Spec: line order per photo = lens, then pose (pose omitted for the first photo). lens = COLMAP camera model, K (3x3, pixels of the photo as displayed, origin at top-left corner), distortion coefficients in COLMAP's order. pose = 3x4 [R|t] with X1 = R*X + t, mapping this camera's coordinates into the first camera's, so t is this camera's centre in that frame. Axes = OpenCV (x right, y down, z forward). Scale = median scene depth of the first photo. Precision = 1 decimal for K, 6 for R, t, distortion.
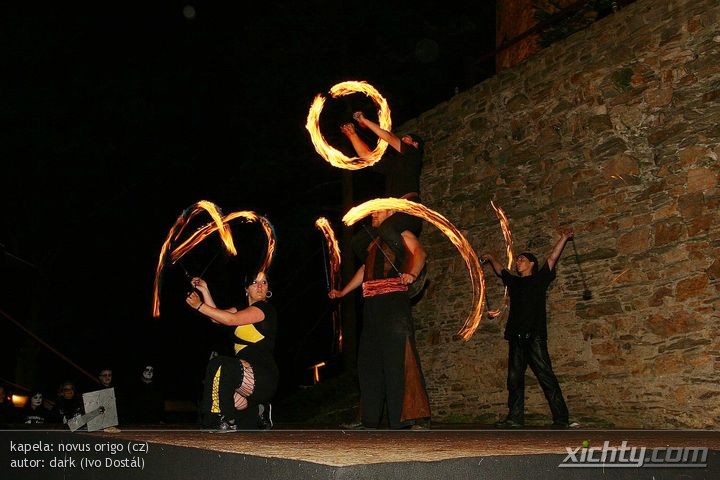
lens RADIAL K [[648.6, 0, 359.5], [0, 648.6, 247.2], [0, 0, 1]] dist [-0.095812, 0.169673]
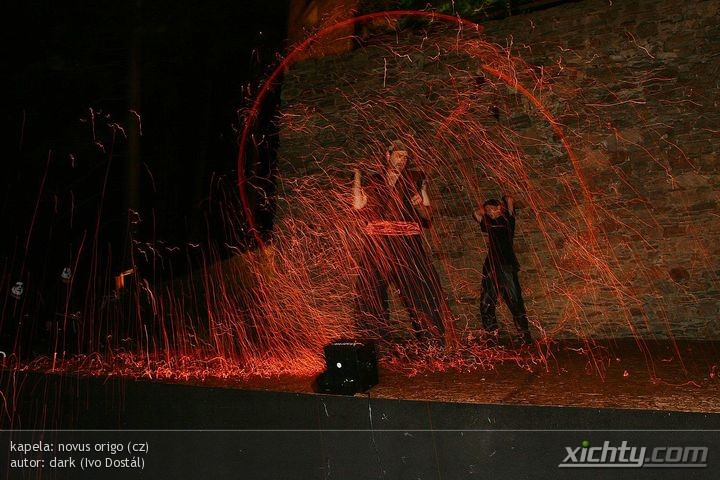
lens RADIAL K [[549.4, 0, 356.1], [0, 549.4, 249.0], [0, 0, 1]] dist [-0.134103, 0.121314]
pose [[0.874488, 0.040210, 0.483377, -0.451998], [-0.104602, 0.988743, 0.106989, 0.015132], [-0.473634, -0.144123, 0.868850, 0.216772]]
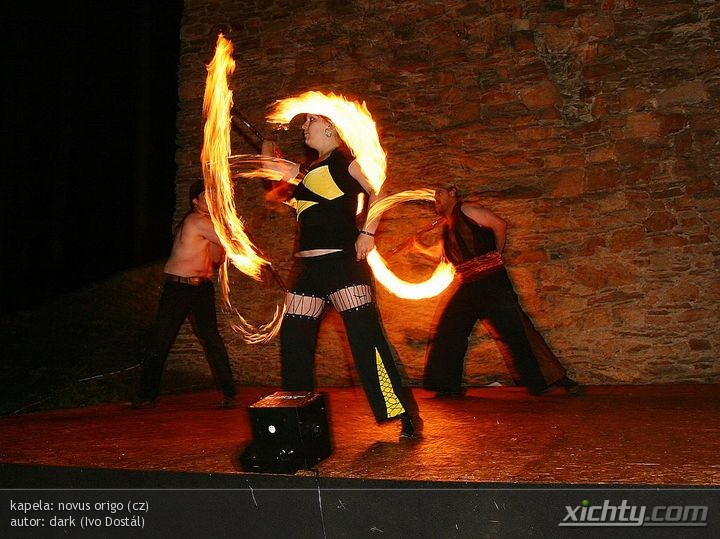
lens RADIAL K [[786.9, 0, 337.7], [0, 786.9, 301.9], [0, 0, 1]] dist [-0.132185, 0.114317]
pose [[0.847617, 0.002955, 0.530601, -0.440663], [-0.098641, 0.983431, 0.152099, 0.021710], [-0.521360, -0.181261, 0.833864, 0.235863]]
